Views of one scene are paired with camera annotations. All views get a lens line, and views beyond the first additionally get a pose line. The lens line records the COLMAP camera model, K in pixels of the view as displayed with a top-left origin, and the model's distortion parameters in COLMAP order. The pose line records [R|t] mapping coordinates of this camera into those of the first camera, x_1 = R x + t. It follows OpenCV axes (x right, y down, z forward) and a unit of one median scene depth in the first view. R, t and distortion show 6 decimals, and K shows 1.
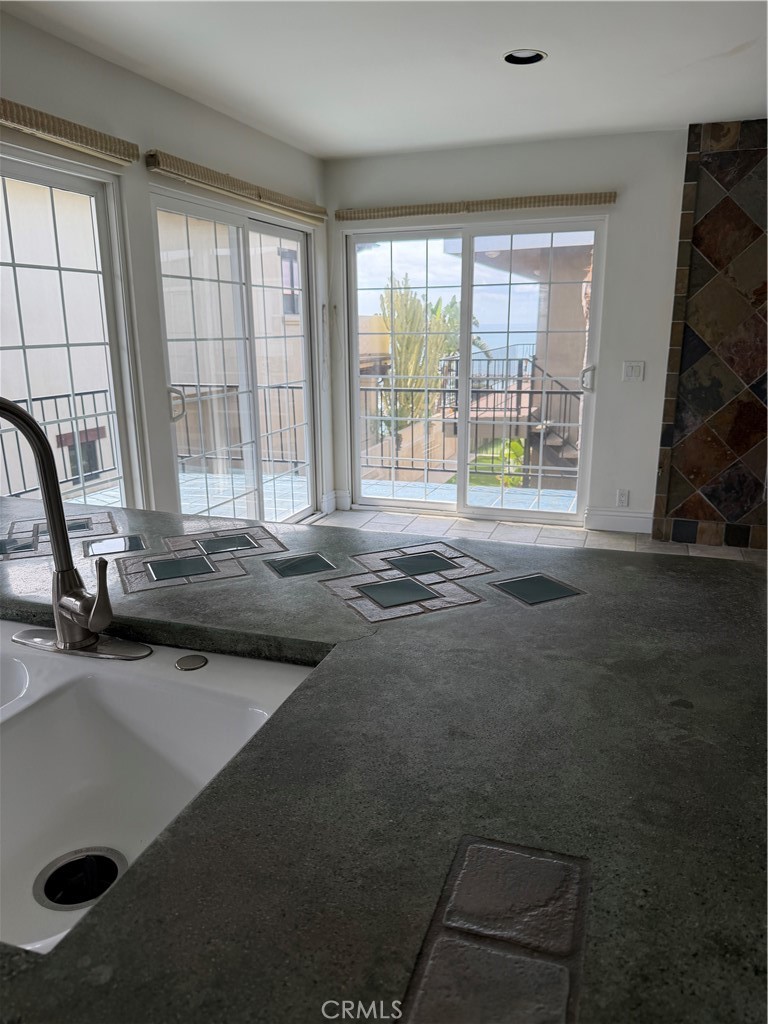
lens RADIAL K [[723.0, 0, 381.8], [0, 723.0, 513.2], [0, 0, 1]] dist [0.009598, -0.015435]
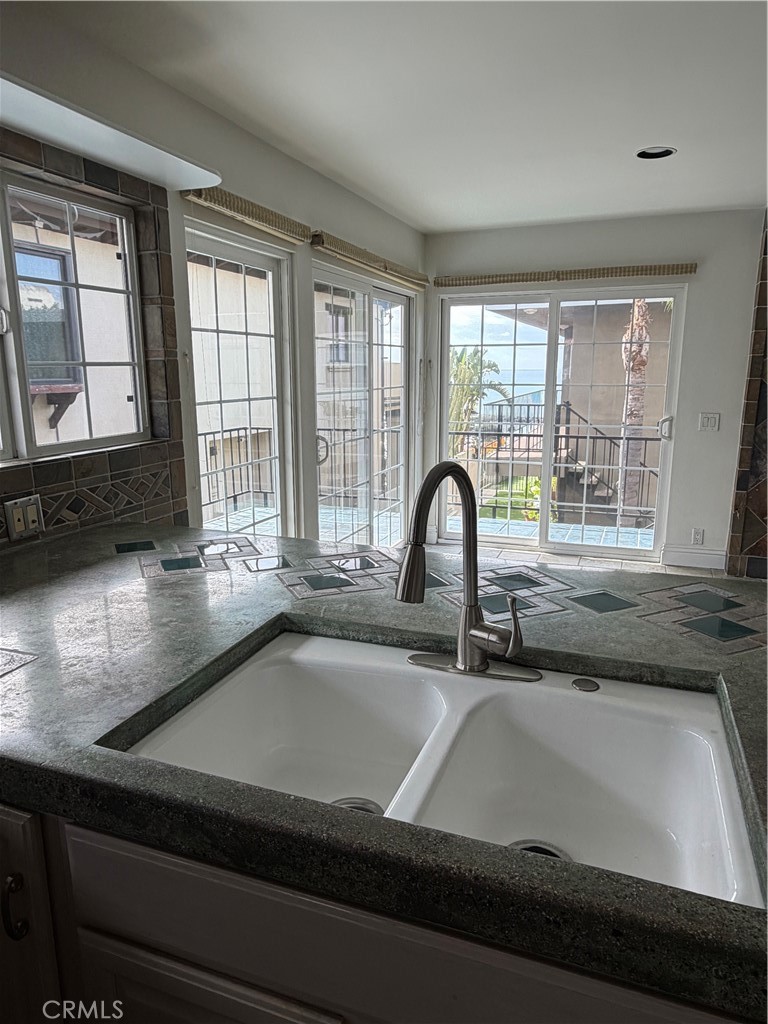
lens RADIAL K [[669.6, 0, 380.6], [0, 669.6, 510.1], [0, 0, 1]] dist [0.005549, 0.005503]
pose [[0.999721, 0.010555, -0.021153, -0.125600], [-0.011593, 0.998702, -0.049593, -0.004872], [0.020602, 0.049824, 0.998545, -0.025531]]
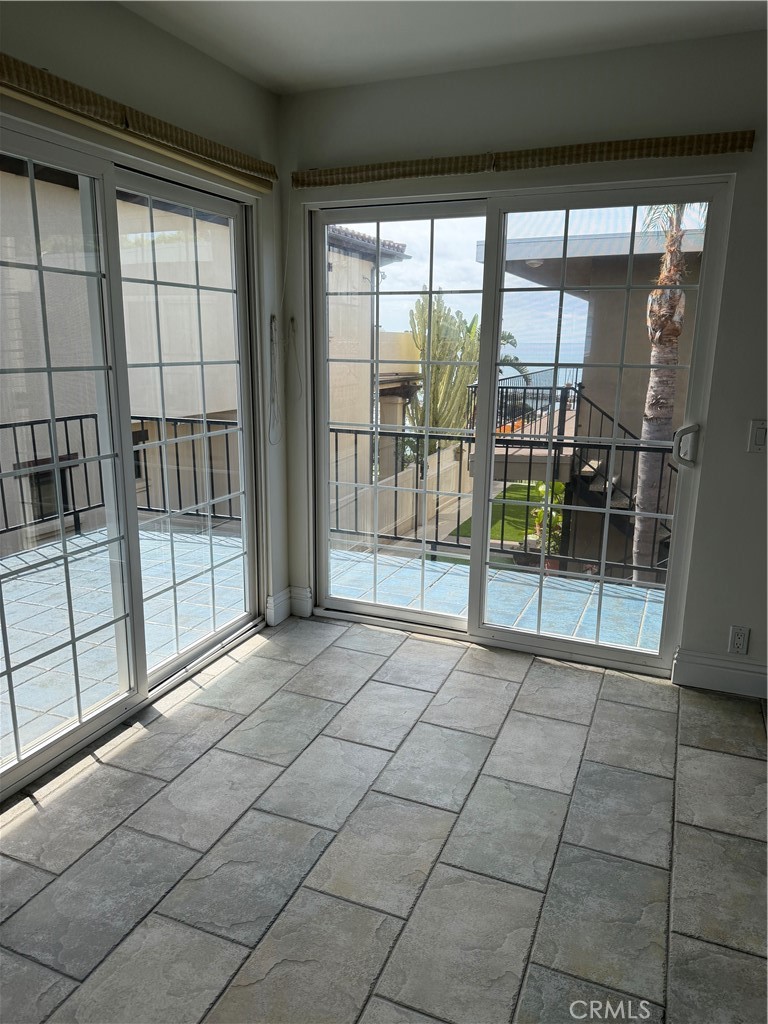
lens RADIAL K [[723.0, 0, 374.3], [0, 723.0, 510.8], [0, 0, 1]] dist [0.009598, -0.015435]
pose [[0.997853, 0.035411, -0.055087, 0.057090], [-0.036726, 0.999060, -0.023044, -0.104830], [0.054219, 0.025017, 0.998216, 0.373469]]
